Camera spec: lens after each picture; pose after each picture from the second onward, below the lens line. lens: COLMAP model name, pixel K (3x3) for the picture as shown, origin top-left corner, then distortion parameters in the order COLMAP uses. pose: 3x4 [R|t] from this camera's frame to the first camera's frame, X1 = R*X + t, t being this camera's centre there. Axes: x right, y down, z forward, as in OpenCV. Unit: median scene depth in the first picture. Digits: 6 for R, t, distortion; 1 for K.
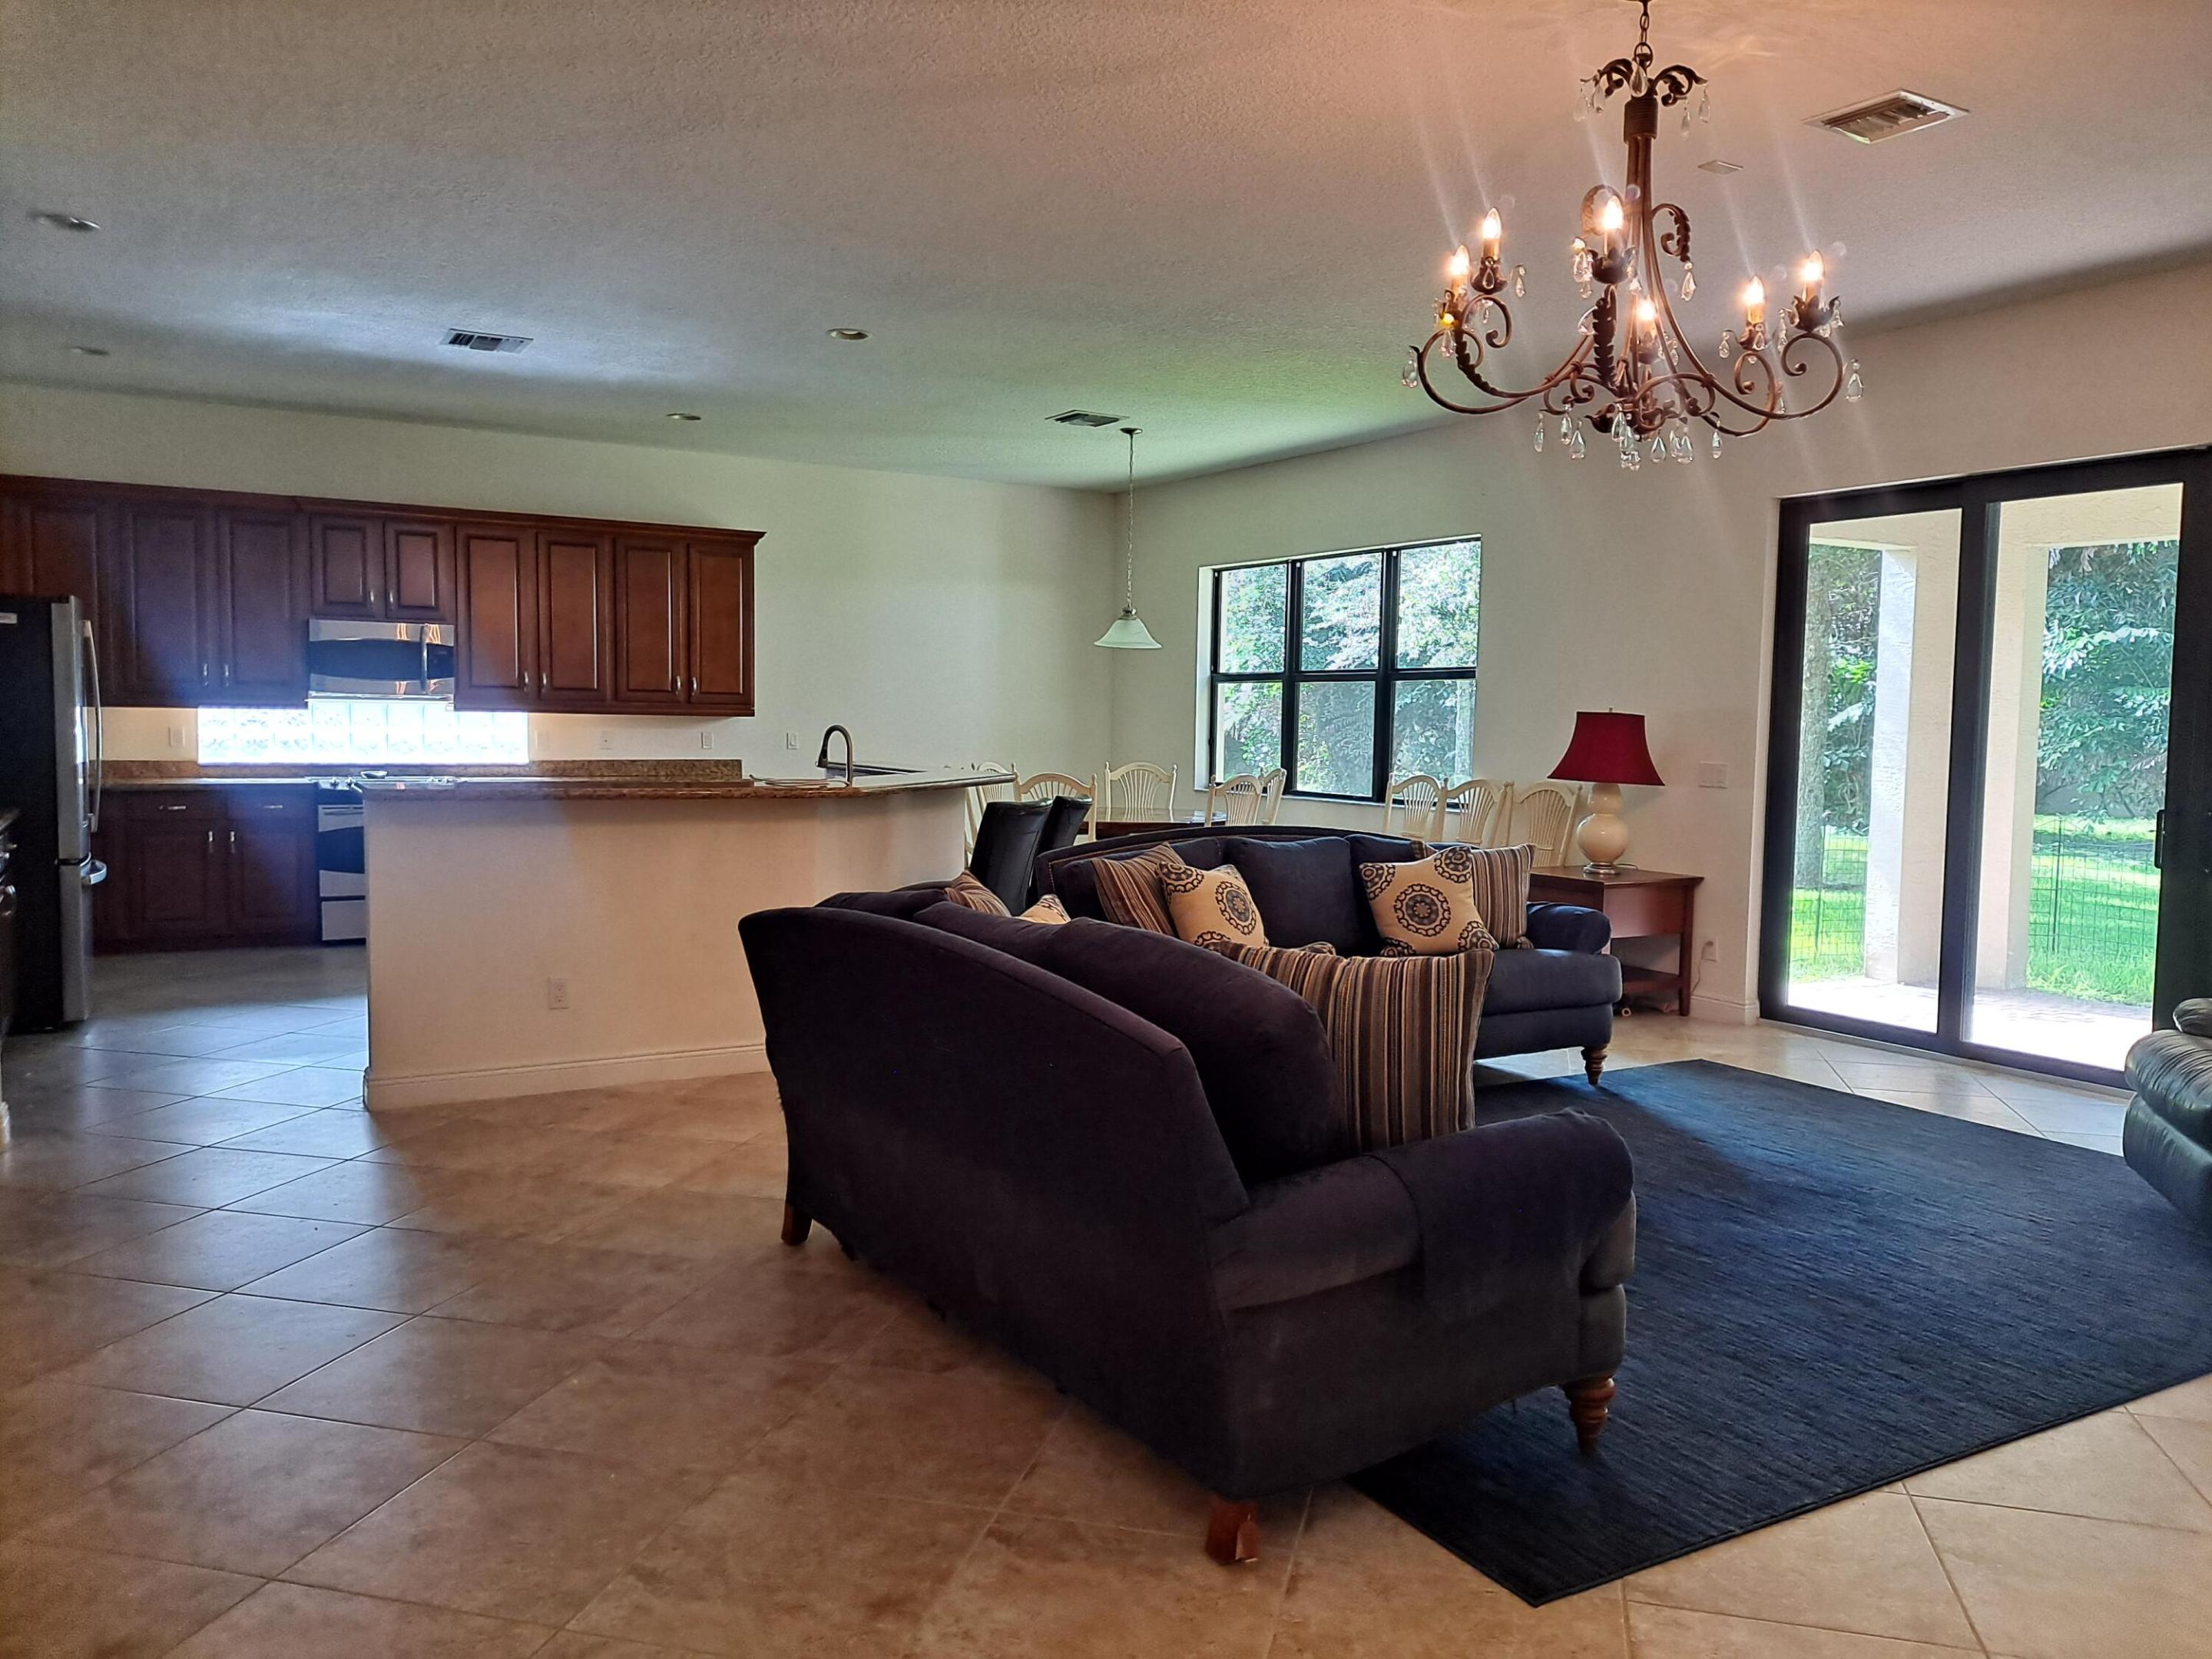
lens RADIAL K [[1625.5, 0, 1106.0], [0, 1625.5, 829.5], [0, 0, 1]] dist [0.058895, -0.075009]
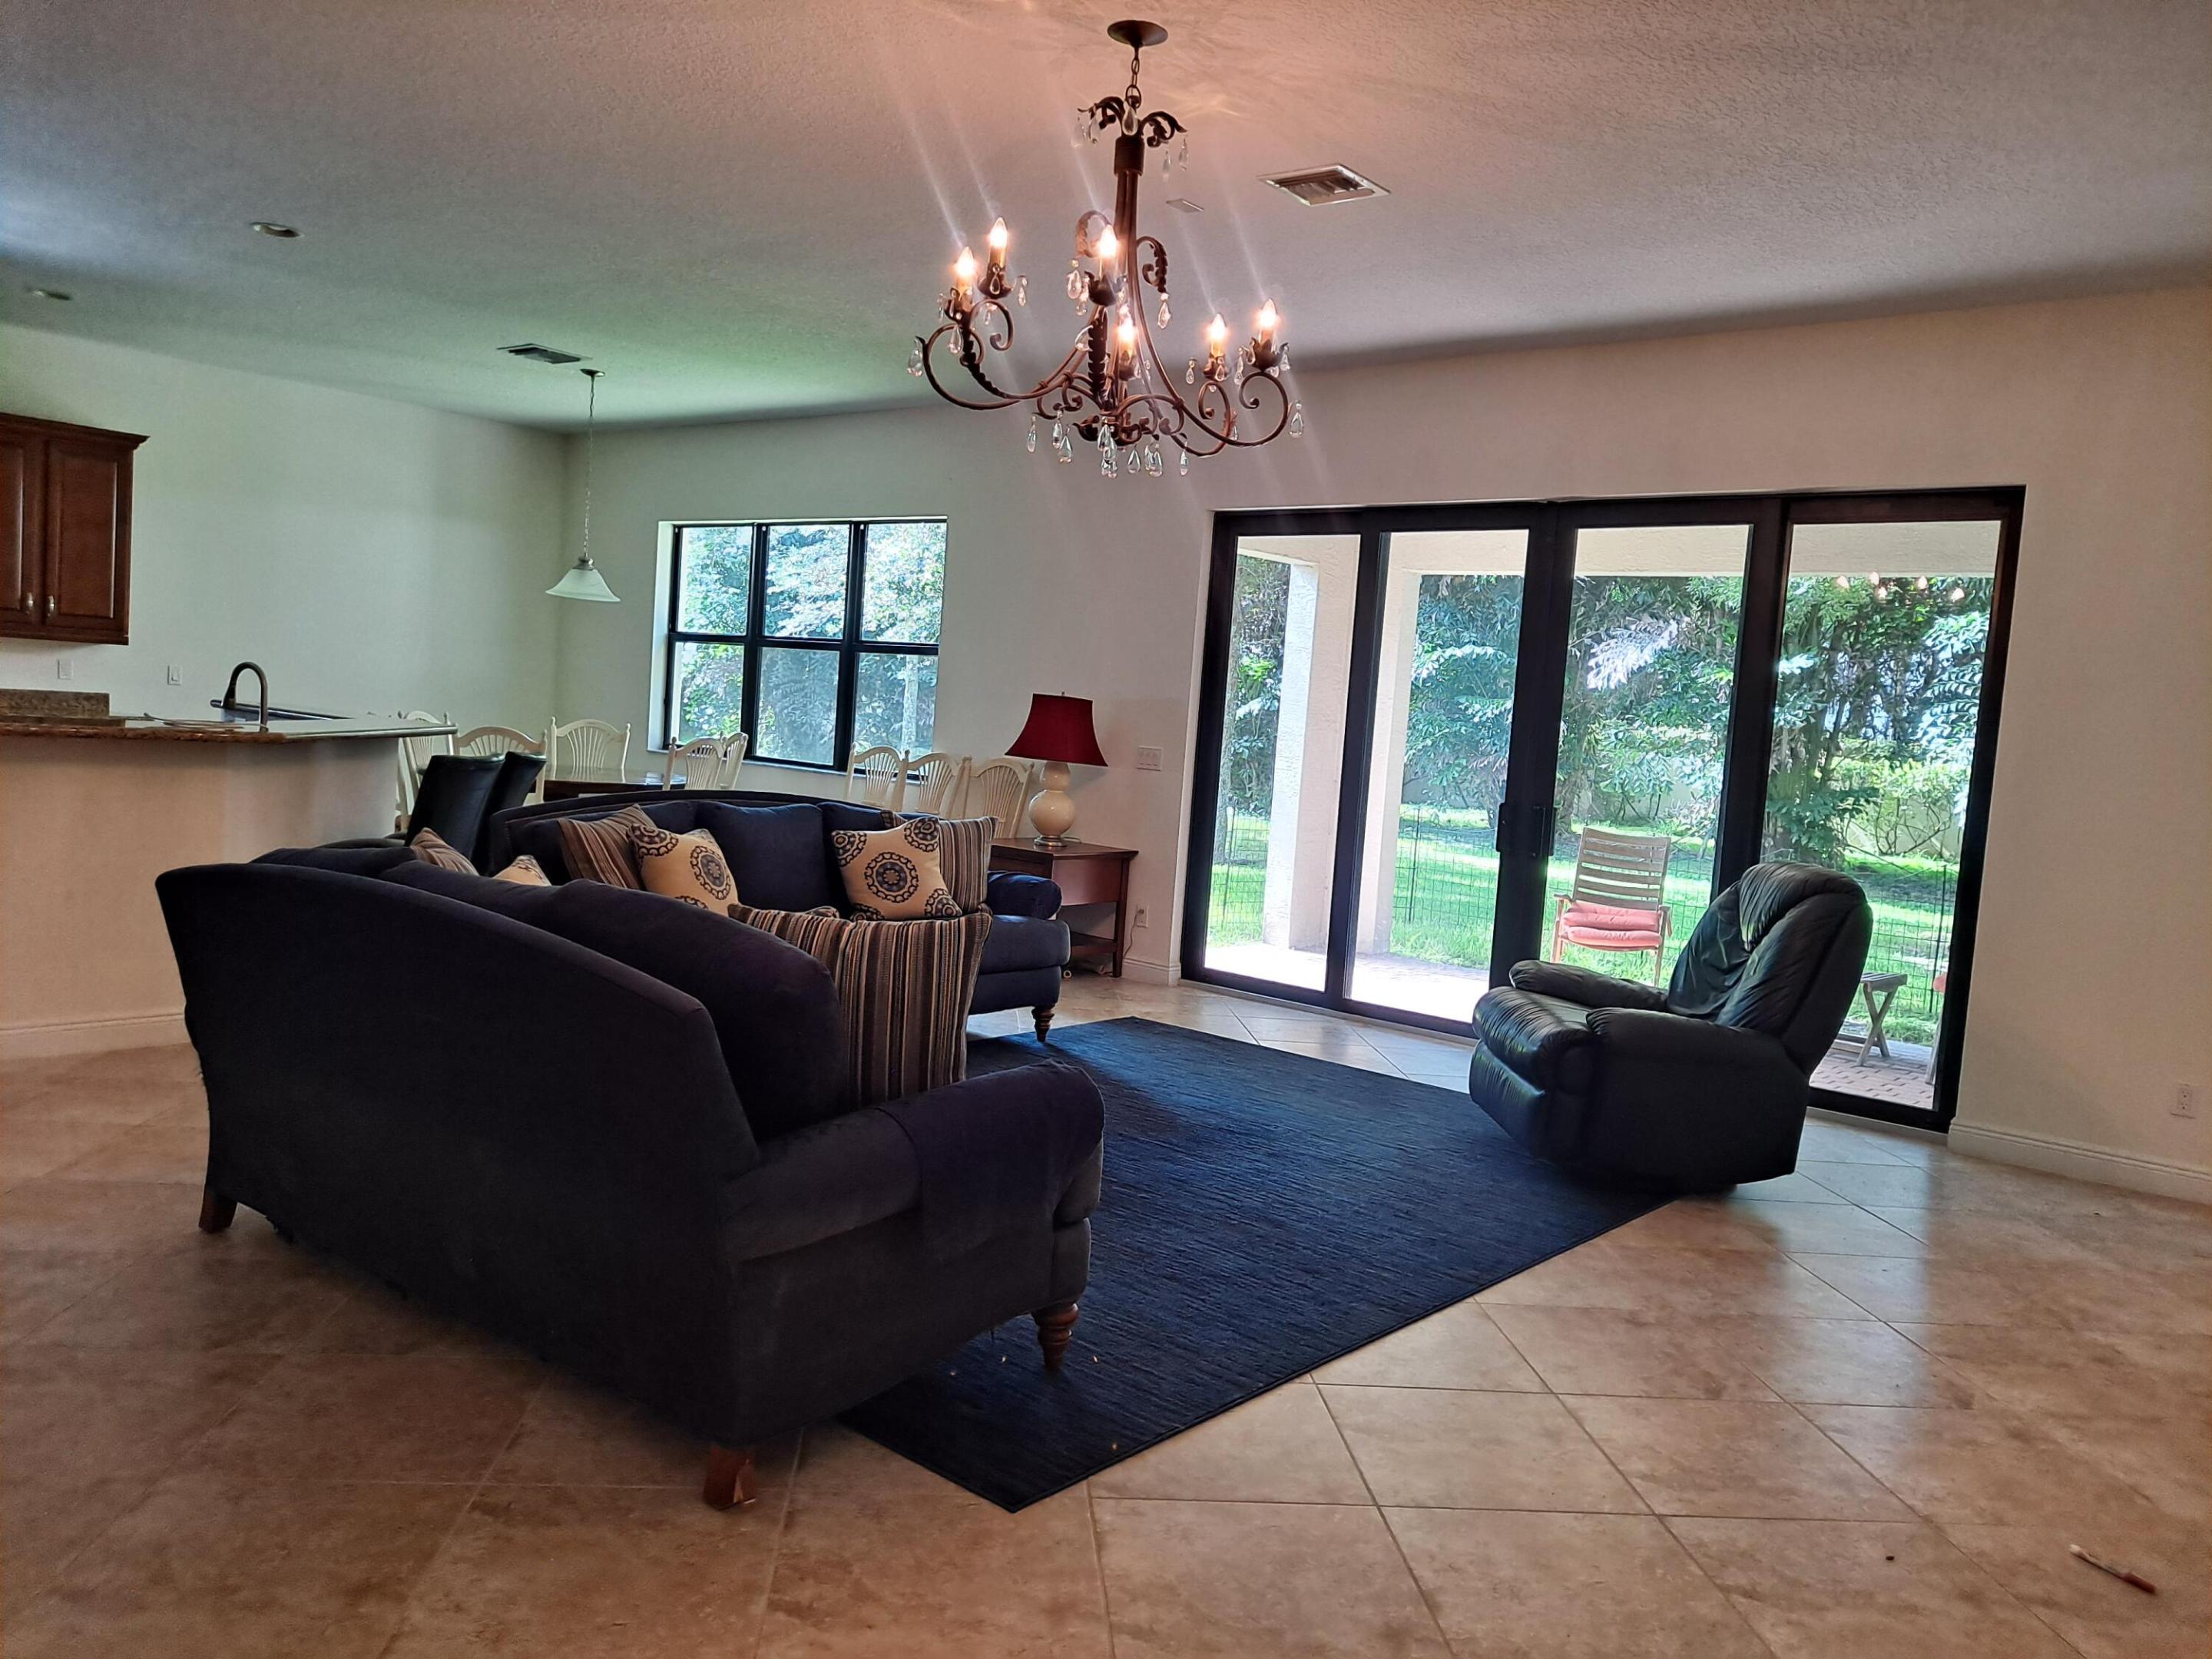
lens RADIAL K [[1620.3, 0, 1099.8], [0, 1620.3, 827.0], [0, 0, 1]] dist [0.059981, -0.076981]
pose [[0.942760, 0.026712, 0.332400, -0.025787], [-0.032853, 0.999377, 0.012868, -0.000122], [-0.331850, -0.023052, 0.943051, -0.016304]]
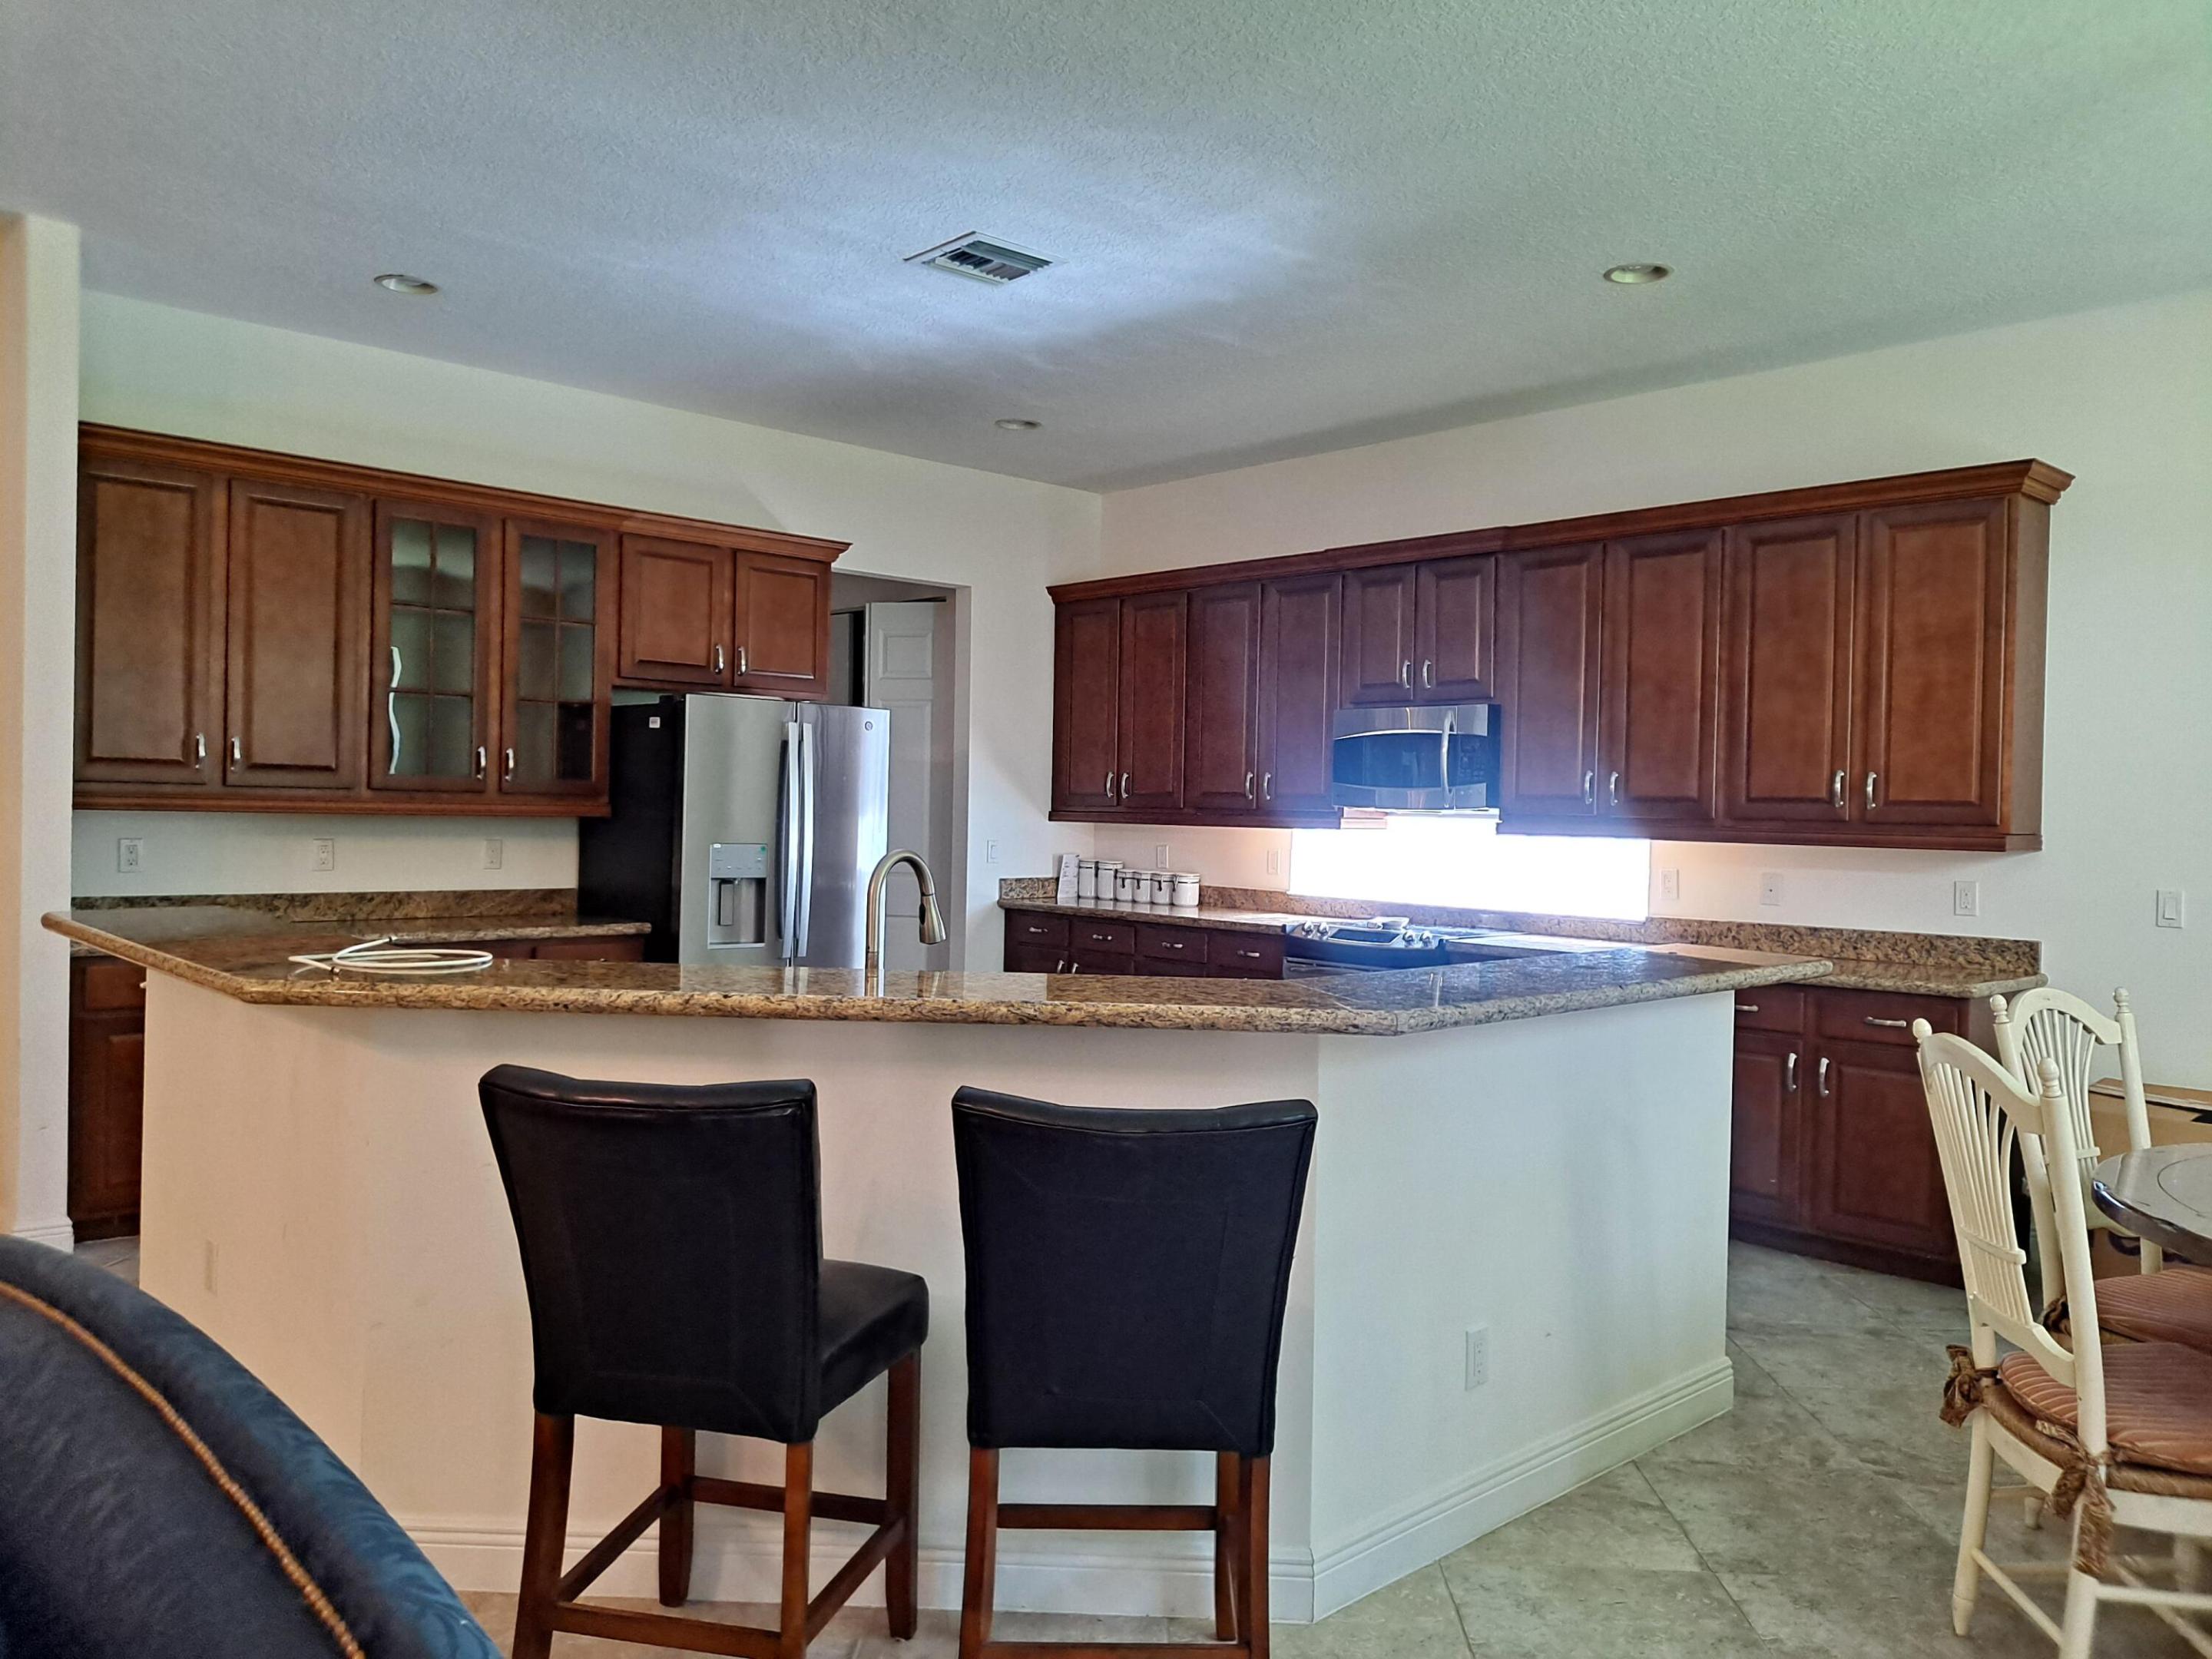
lens RADIAL K [[1620.3, 0, 1099.8], [0, 1620.3, 827.0], [0, 0, 1]] dist [0.059981, -0.076981]
pose [[0.228909, 0.001644, -0.973446, 0.364459], [-0.084185, 0.996285, -0.018114, -0.090192], [0.969801, 0.086096, 0.228197, 1.253854]]
